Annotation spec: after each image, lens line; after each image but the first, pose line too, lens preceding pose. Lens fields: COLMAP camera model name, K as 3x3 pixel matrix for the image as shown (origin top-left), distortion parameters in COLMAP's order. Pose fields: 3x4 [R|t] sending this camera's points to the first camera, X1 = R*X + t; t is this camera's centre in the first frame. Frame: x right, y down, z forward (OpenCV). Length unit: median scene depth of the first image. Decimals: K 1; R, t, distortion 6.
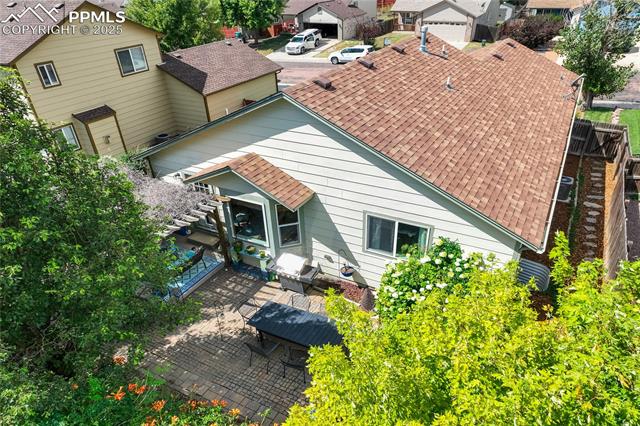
lens RADIAL K [[439.7, 0, 345.8], [0, 439.7, 214.1], [0, 0, 1]] dist [-0.000935, -0.000341]
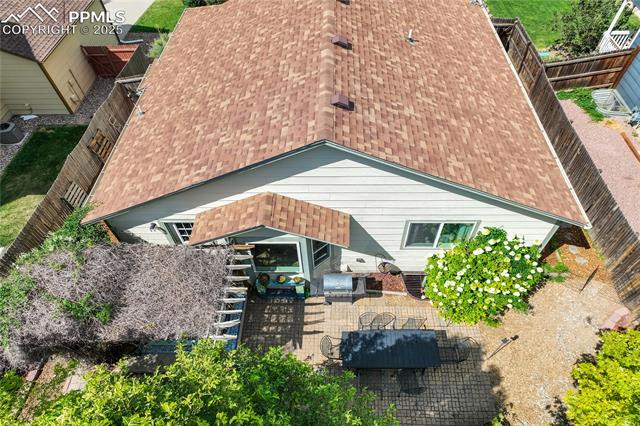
lens RADIAL K [[409.9, 0, 323.9], [0, 409.9, 222.5], [0, 0, 1]] dist [0.009020, 0.002686]
pose [[0.897512, -0.346240, 0.273111, -0.369423], [0.229410, 0.895499, 0.381382, -0.386926], [-0.376620, -0.279641, 0.883152, 0.232526]]
